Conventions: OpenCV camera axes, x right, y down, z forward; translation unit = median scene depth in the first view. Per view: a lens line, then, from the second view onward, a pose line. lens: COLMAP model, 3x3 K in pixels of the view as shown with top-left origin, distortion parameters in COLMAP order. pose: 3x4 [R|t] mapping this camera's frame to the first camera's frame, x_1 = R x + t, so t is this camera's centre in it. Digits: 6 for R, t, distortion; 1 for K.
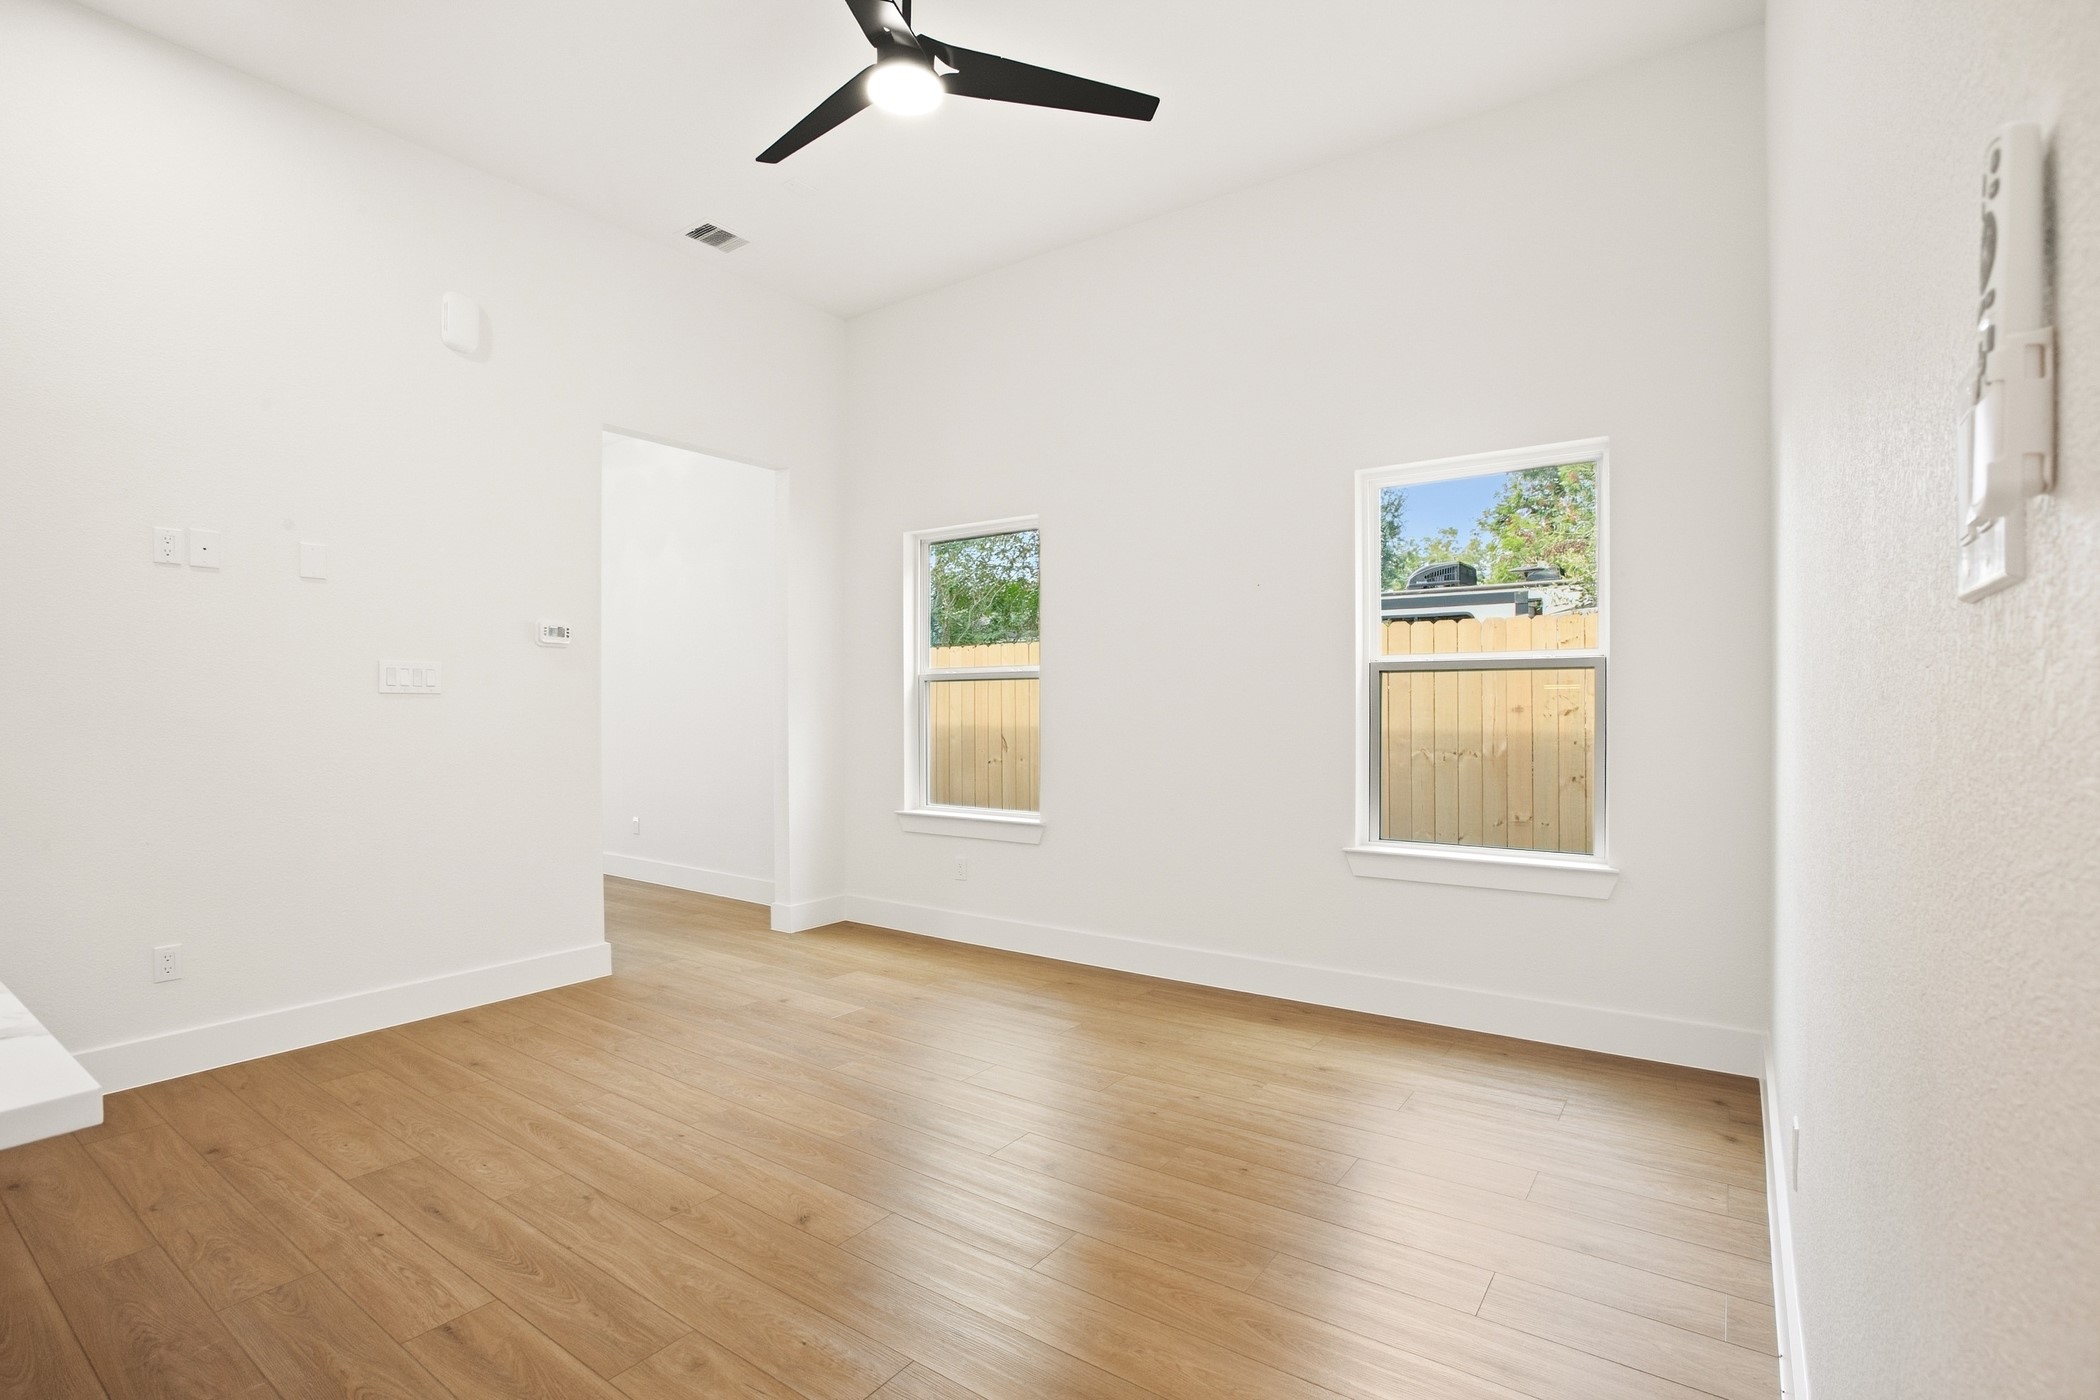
lens RADIAL K [[975.0, 0, 1048.1], [0, 975.0, 701.3], [0, 0, 1]] dist [-0.051067, 0.016396]
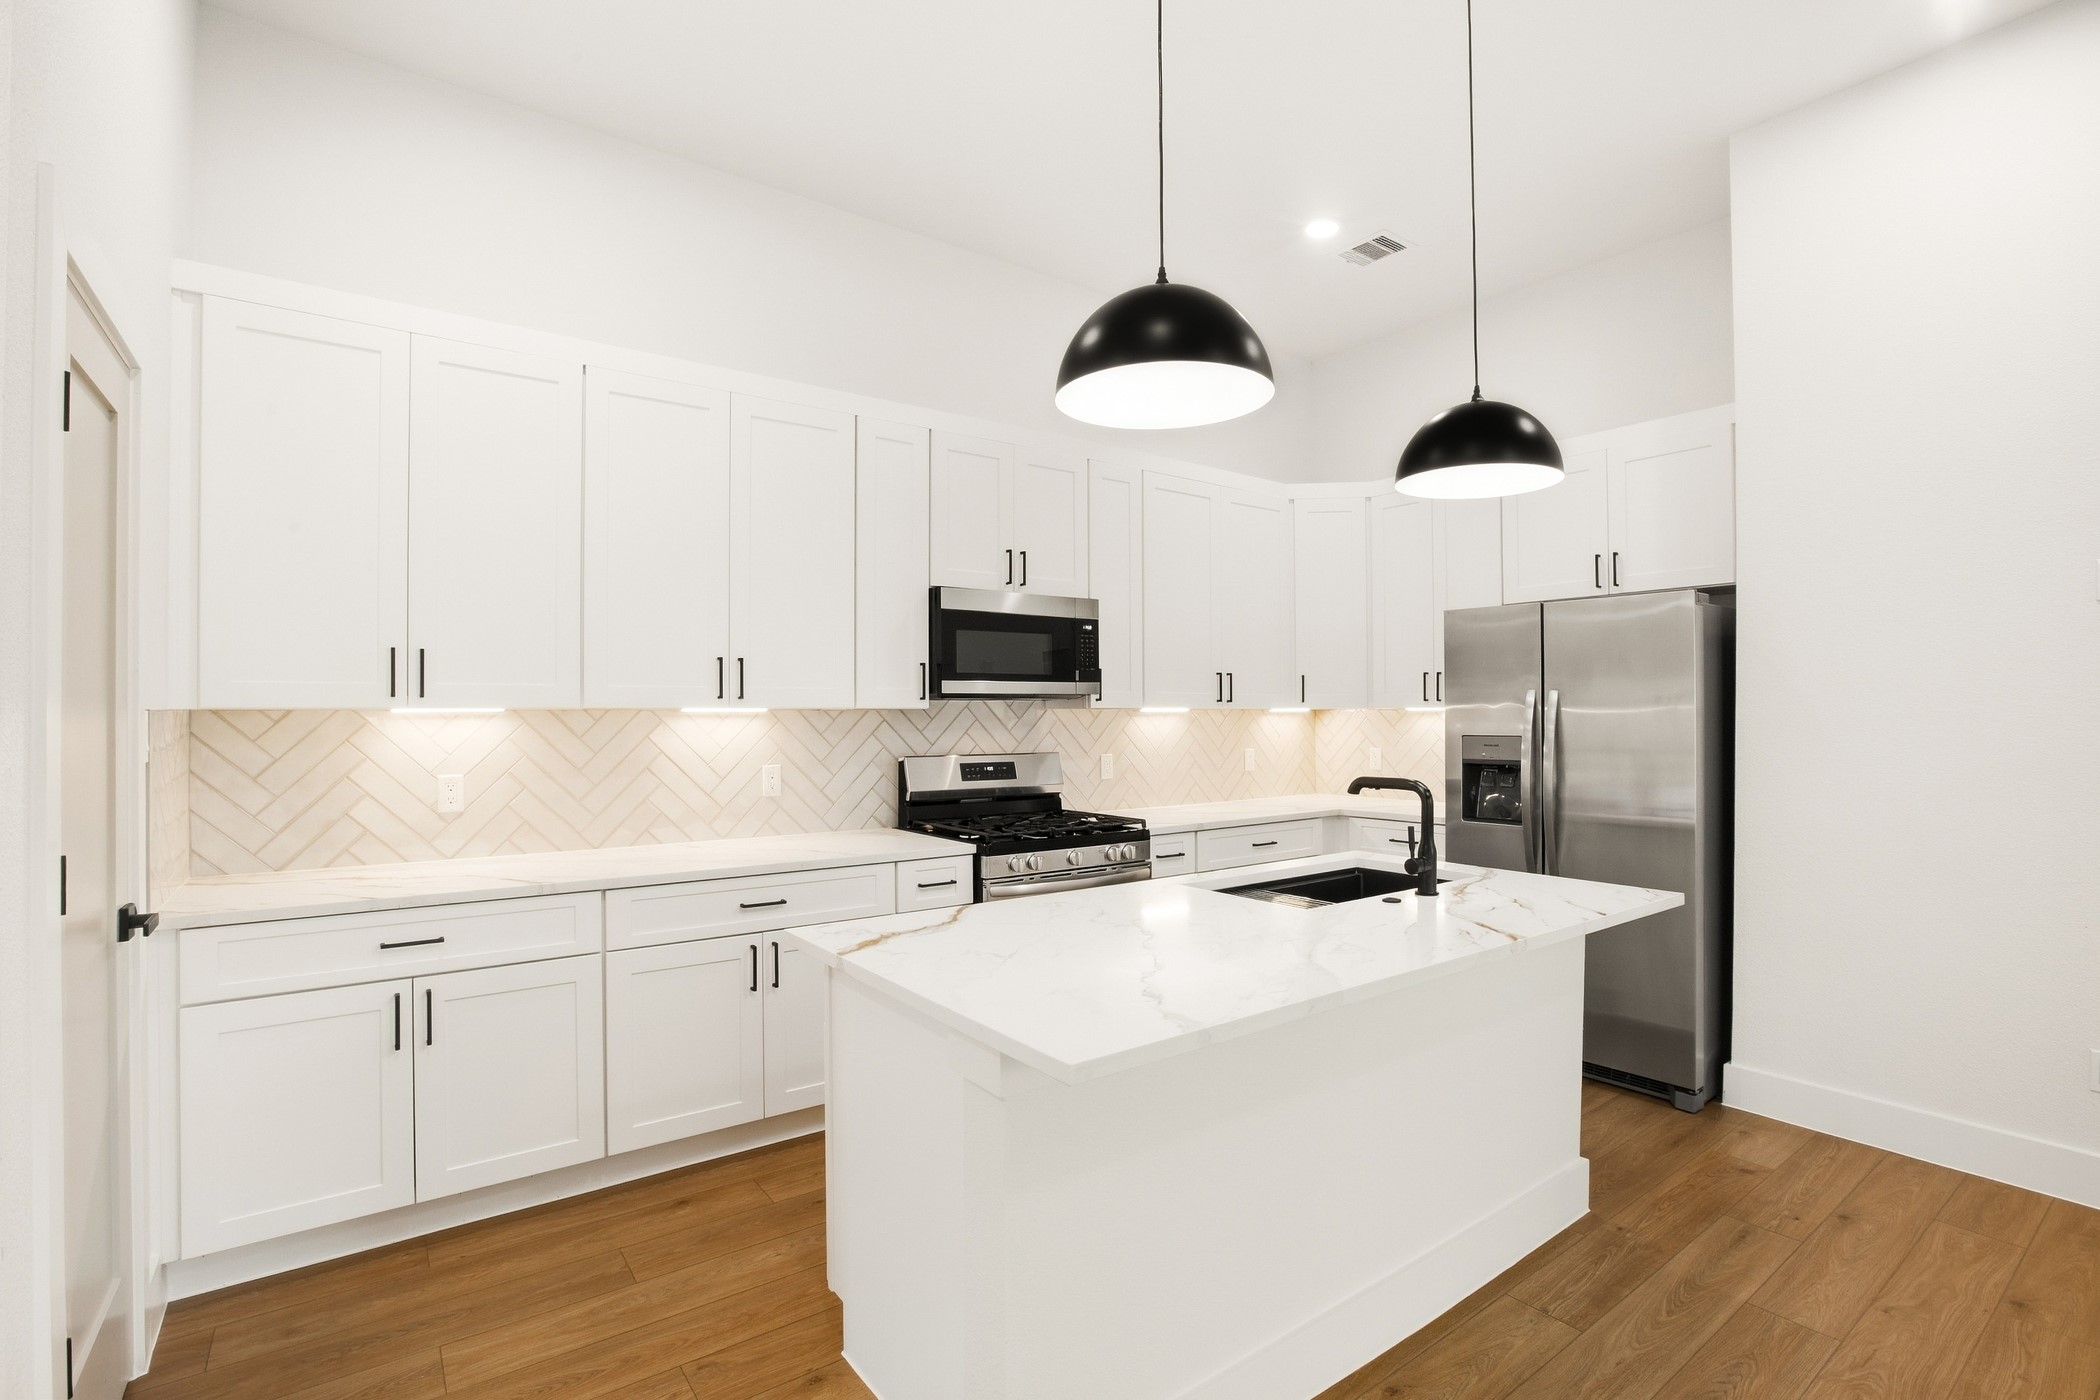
lens RADIAL K [[975.0, 0, 1048.5], [0, 975.0, 704.9], [0, 0, 1]] dist [-0.051067, 0.016396]
pose [[-0.310179, -0.002760, -0.950674, 0.177425], [0.006270, 0.999968, -0.004949, -0.060926], [0.950658, -0.007496, -0.310151, 0.397818]]
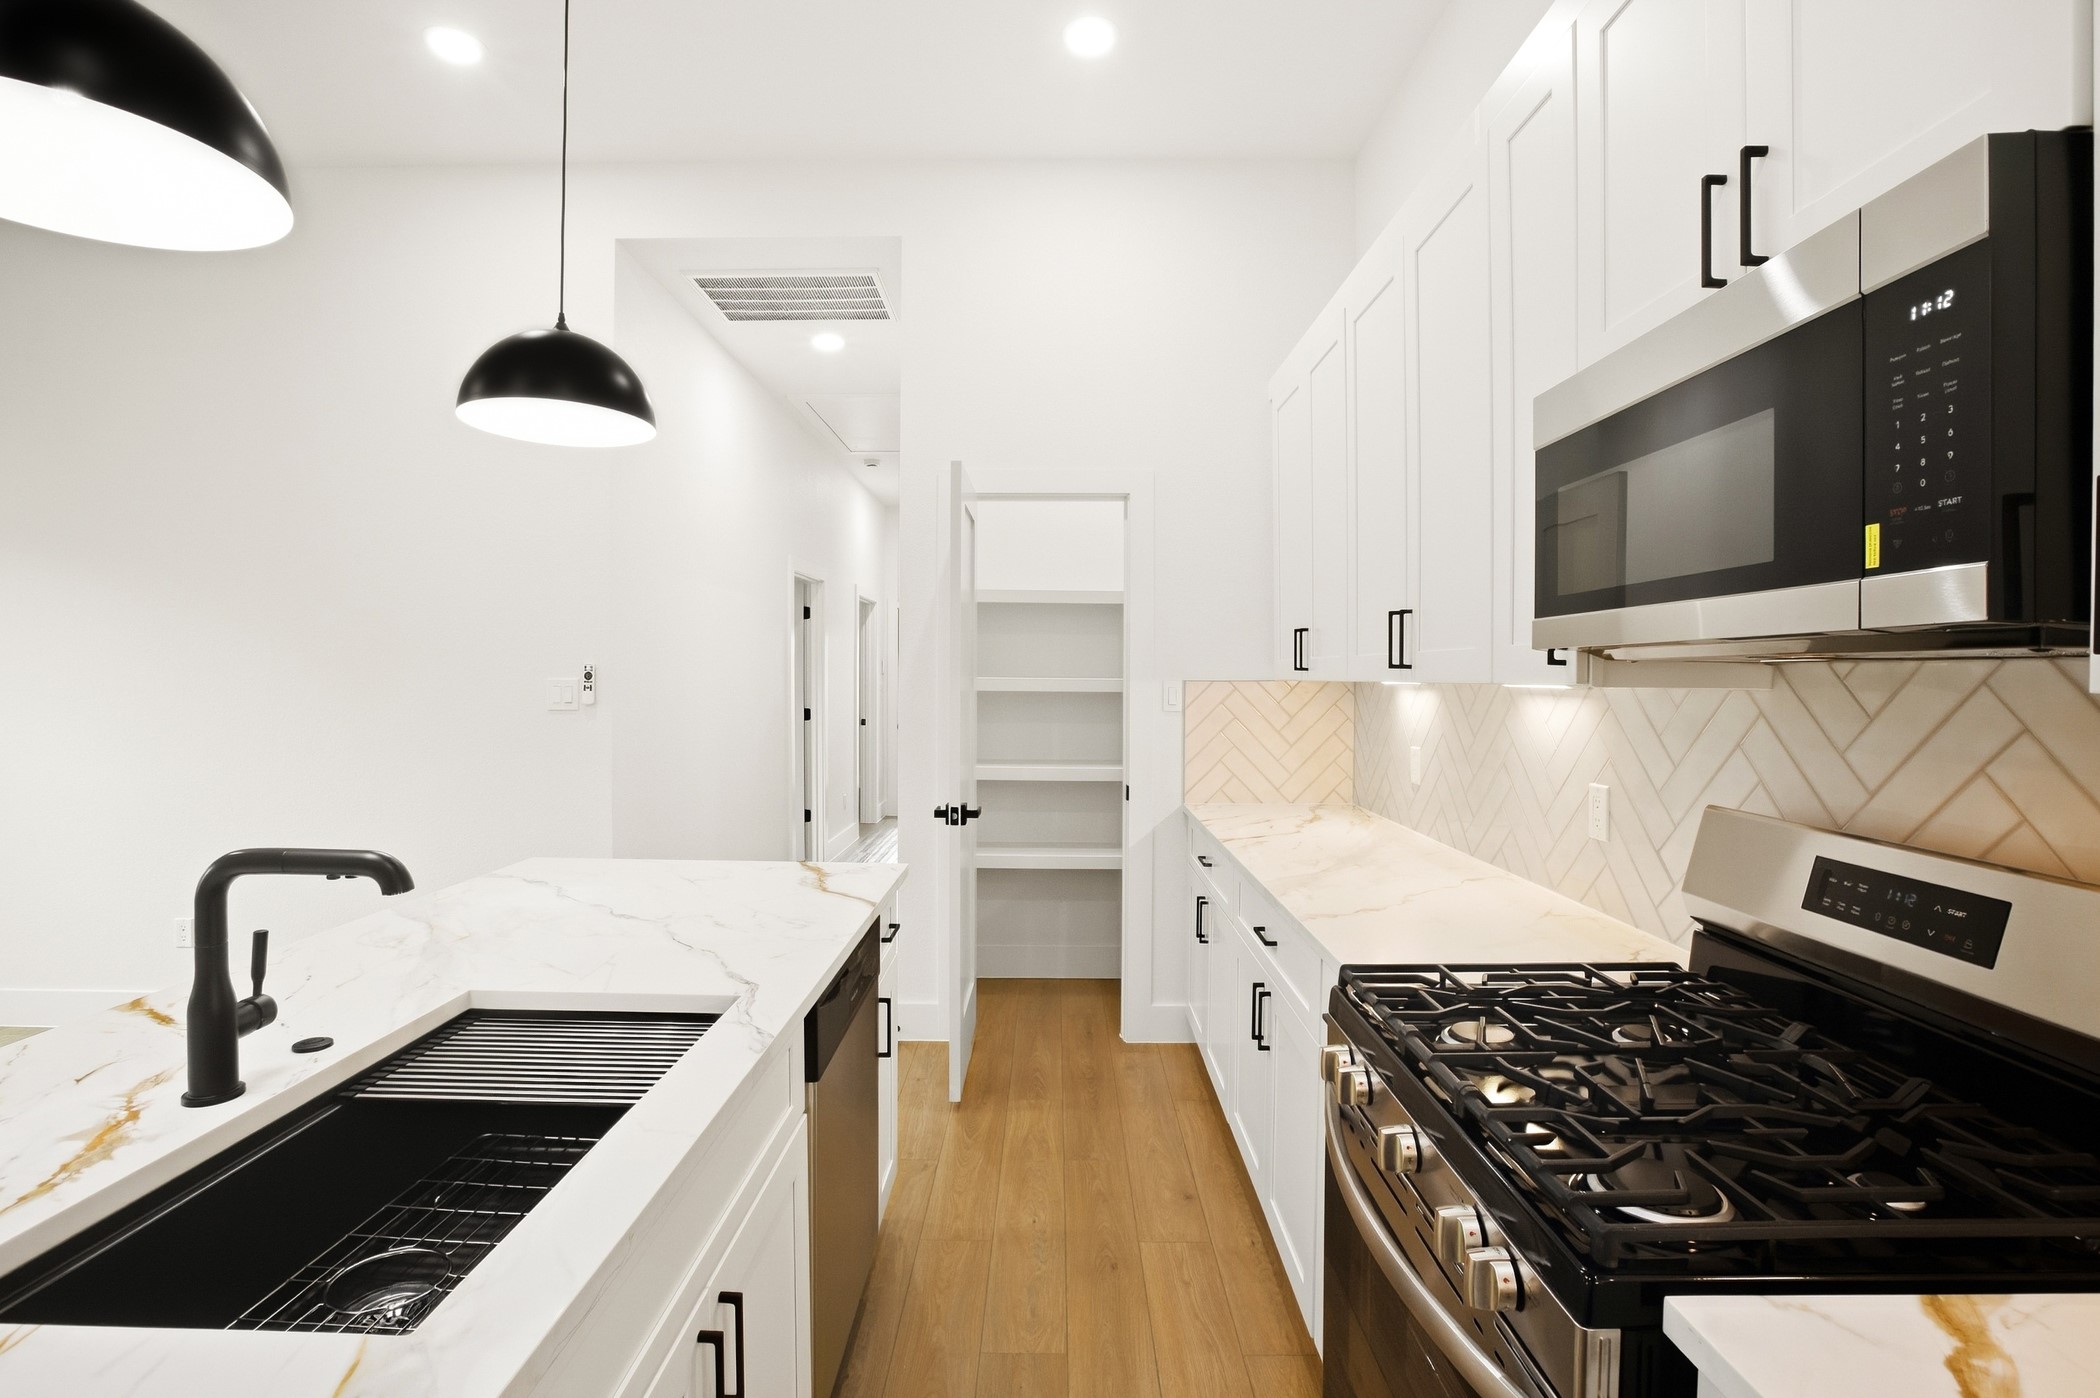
lens RADIAL K [[975.0, 0, 1051.4], [0, 975.0, 678.1], [0, 0, 1]] dist [-0.051067, 0.016396]
pose [[-0.577704, -0.001001, 0.816246, -1.300098], [-0.004262, 0.999989, -0.001791, -0.066100], [-0.816235, -0.004514, -0.577702, 0.391412]]
